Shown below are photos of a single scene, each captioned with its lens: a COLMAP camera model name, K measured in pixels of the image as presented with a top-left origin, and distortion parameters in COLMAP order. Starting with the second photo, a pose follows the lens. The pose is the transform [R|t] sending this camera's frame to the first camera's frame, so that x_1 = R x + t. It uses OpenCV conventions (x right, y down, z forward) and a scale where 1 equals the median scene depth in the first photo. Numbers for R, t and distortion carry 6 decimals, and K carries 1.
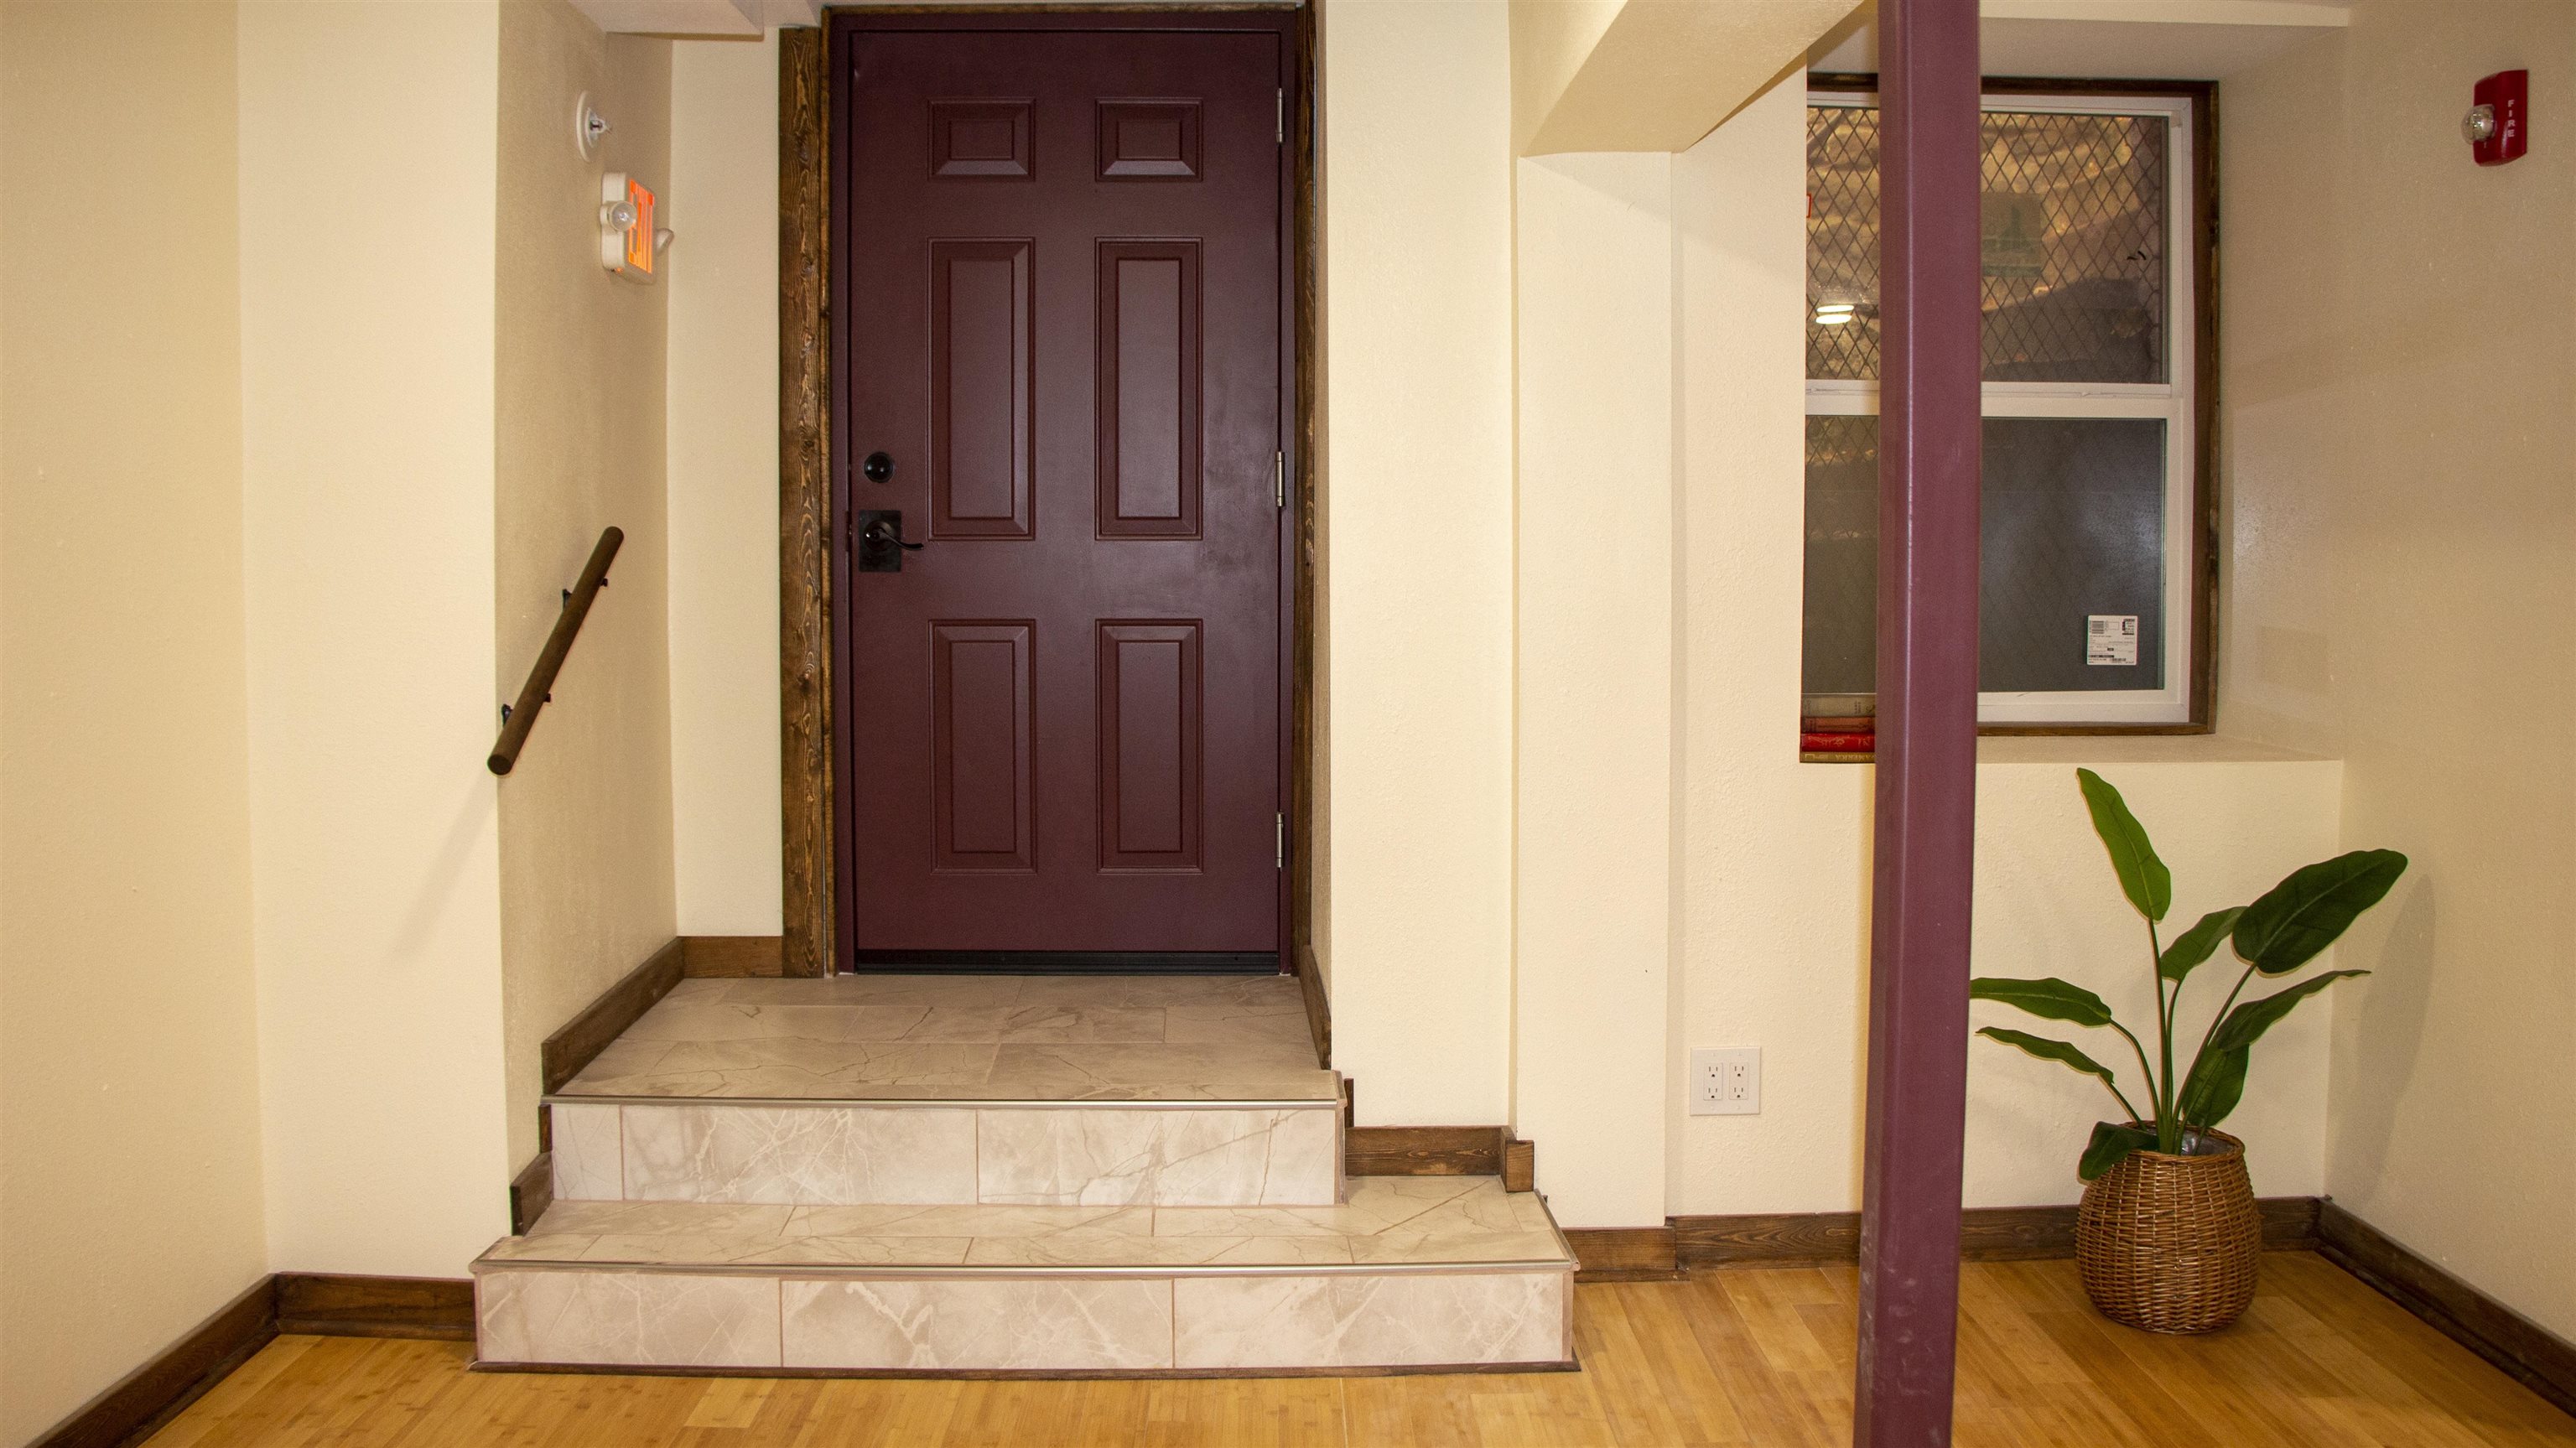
lens RADIAL K [[2154.3, 0, 1273.7], [0, 2154.3, 625.4], [0, 0, 1]] dist [-0.173864, 0.126617]
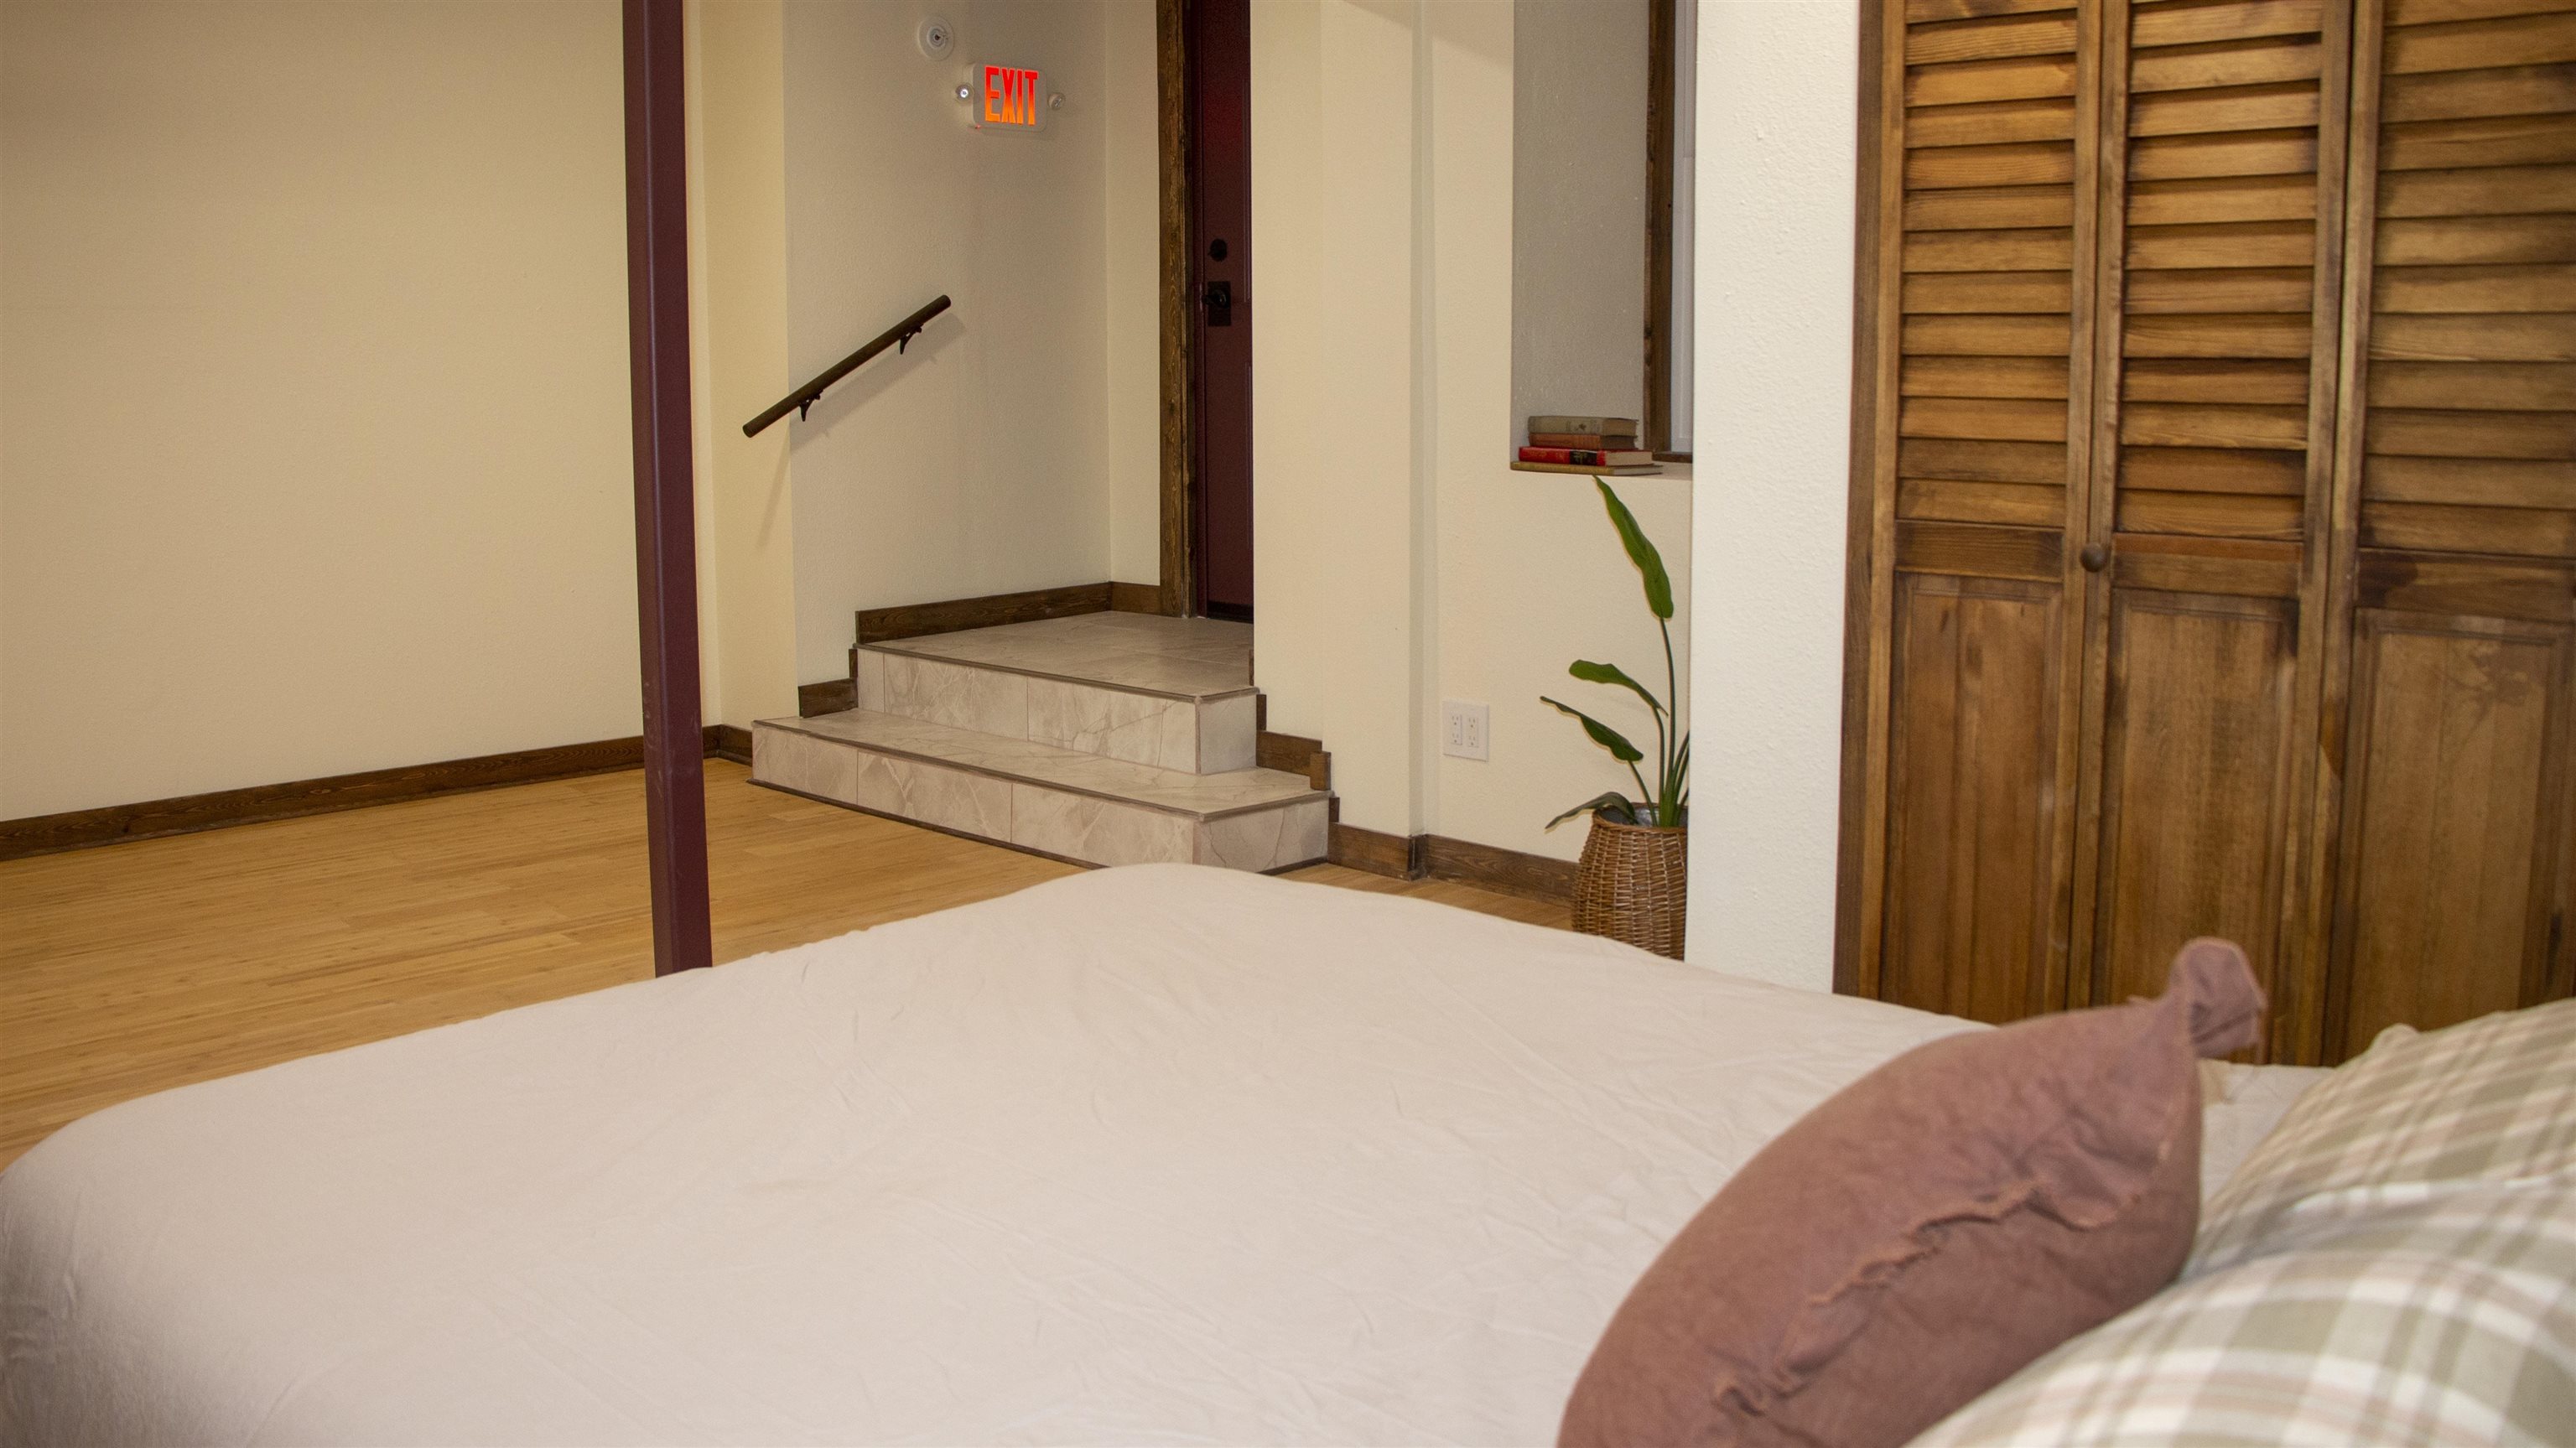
lens RADIAL K [[2154.3, 0, 1285.4], [0, 2154.3, 710.3], [0, 0, 1]] dist [-0.173864, 0.126617]
pose [[0.696121, 0.113559, -0.708886, 1.064651], [-0.024826, 0.990628, 0.134314, 0.041658], [0.717495, -0.075900, 0.692416, 0.074298]]
